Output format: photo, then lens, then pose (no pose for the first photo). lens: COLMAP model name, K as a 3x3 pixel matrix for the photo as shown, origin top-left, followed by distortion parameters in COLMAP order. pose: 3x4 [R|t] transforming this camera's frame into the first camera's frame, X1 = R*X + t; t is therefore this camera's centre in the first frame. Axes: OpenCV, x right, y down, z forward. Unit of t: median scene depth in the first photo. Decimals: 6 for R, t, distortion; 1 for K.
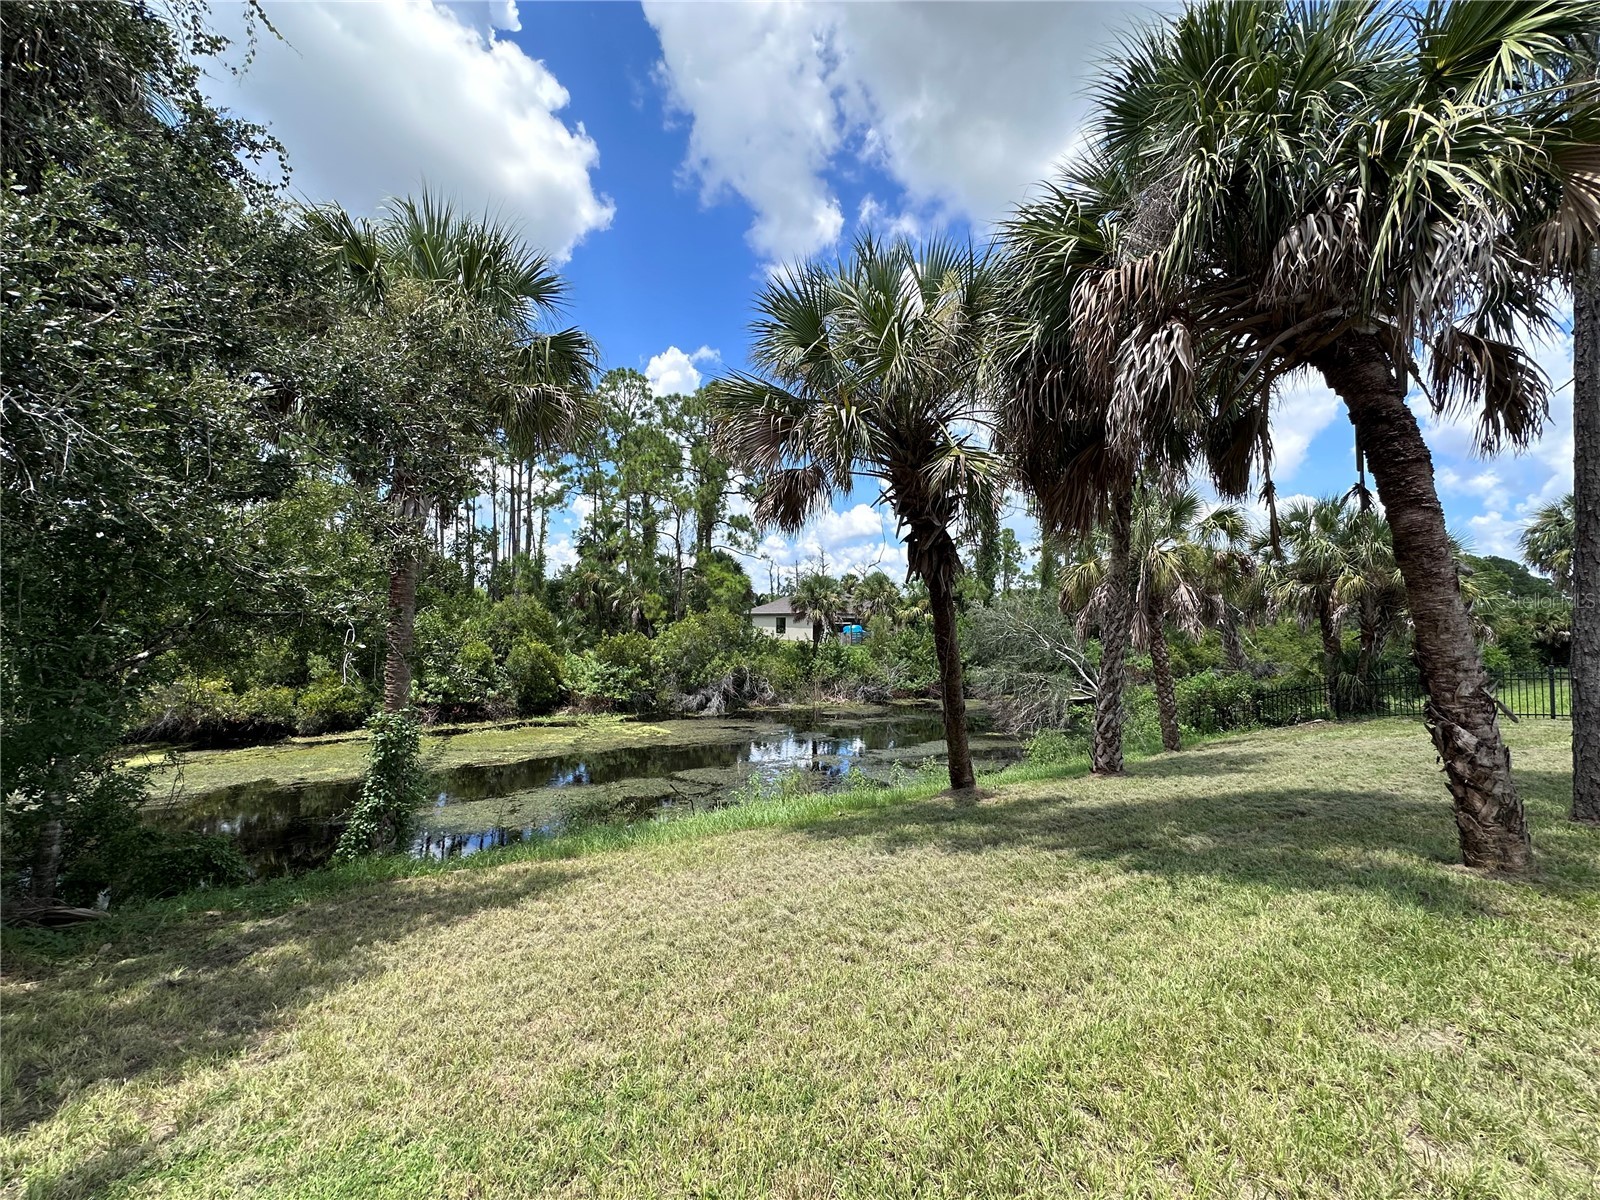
lens RADIAL K [[636.5, 0, 801.7], [0, 636.5, 598.9], [0, 0, 1]] dist [-0.002124, 0.000234]
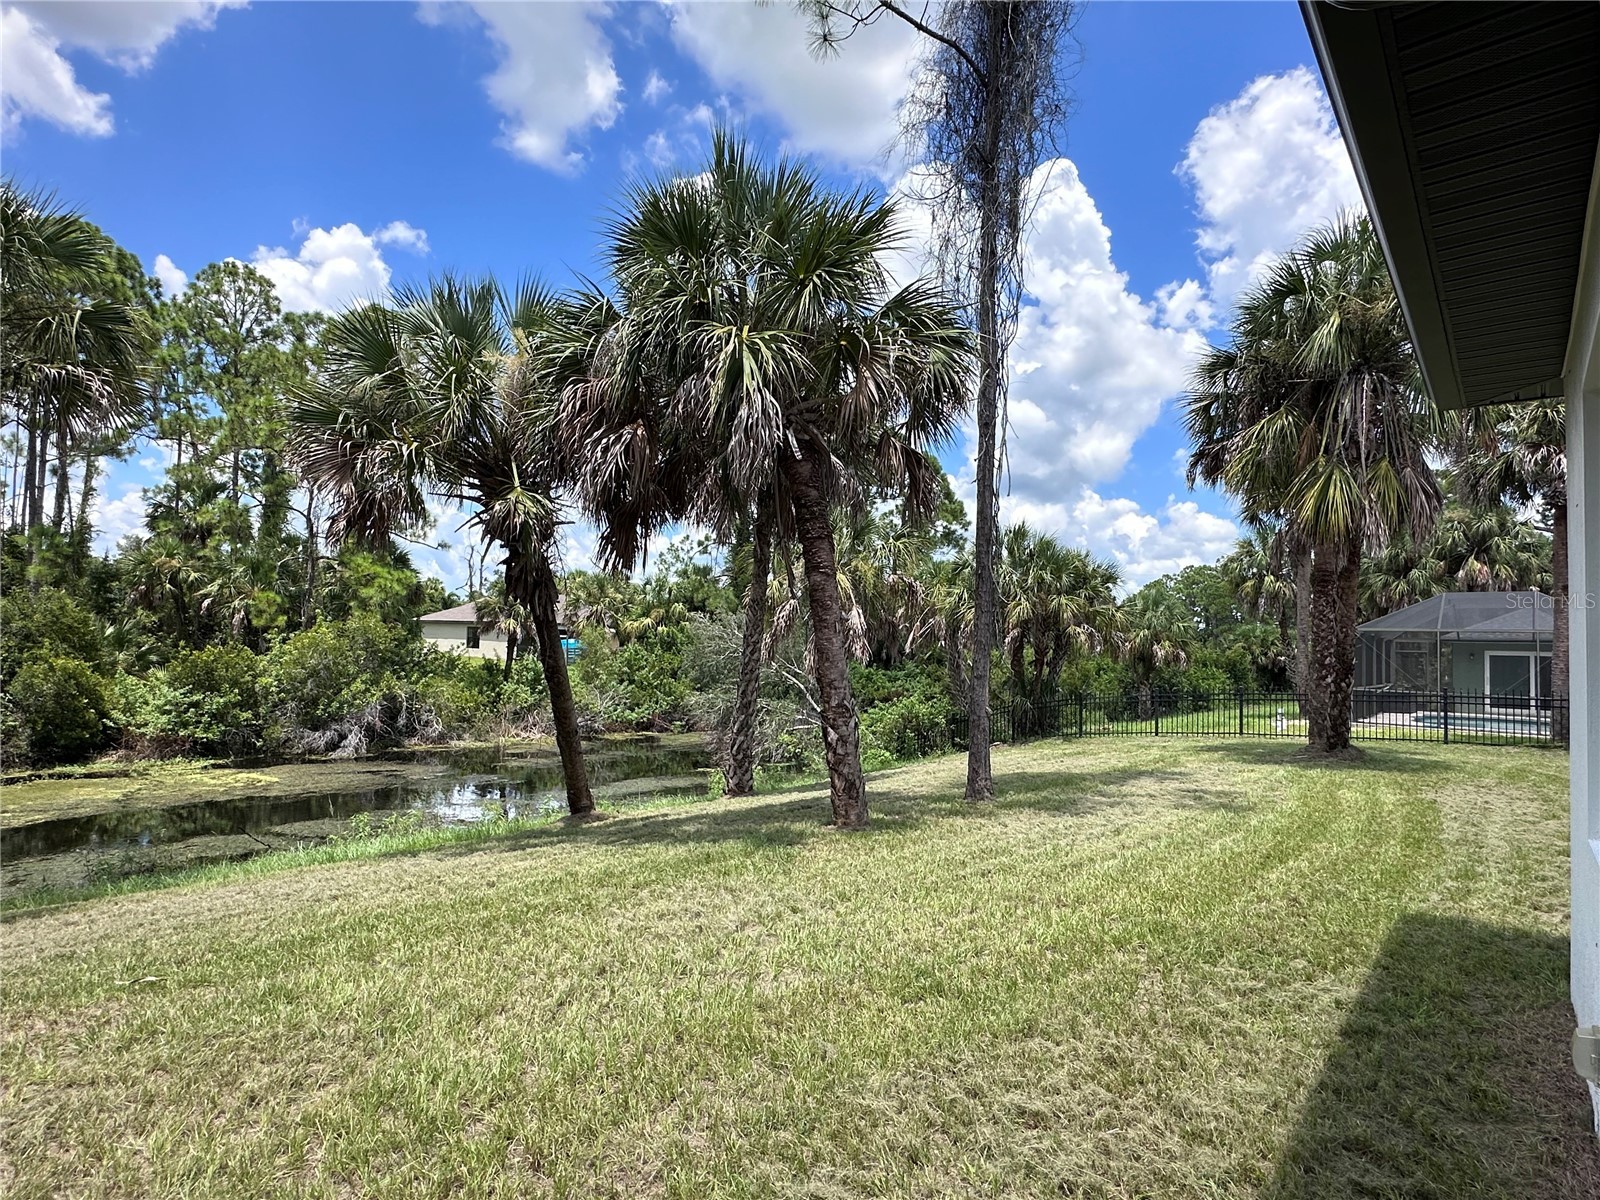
lens RADIAL K [[849.7, 0, 803.2], [0, 849.7, 603.2], [0, 0, 1]] dist [-0.004407, 0.000104]
pose [[0.950755, 0.029249, 0.308561, 0.102228], [-0.029185, 0.999562, -0.004825, -0.017799], [-0.308567, -0.004418, 0.951192, -0.210883]]
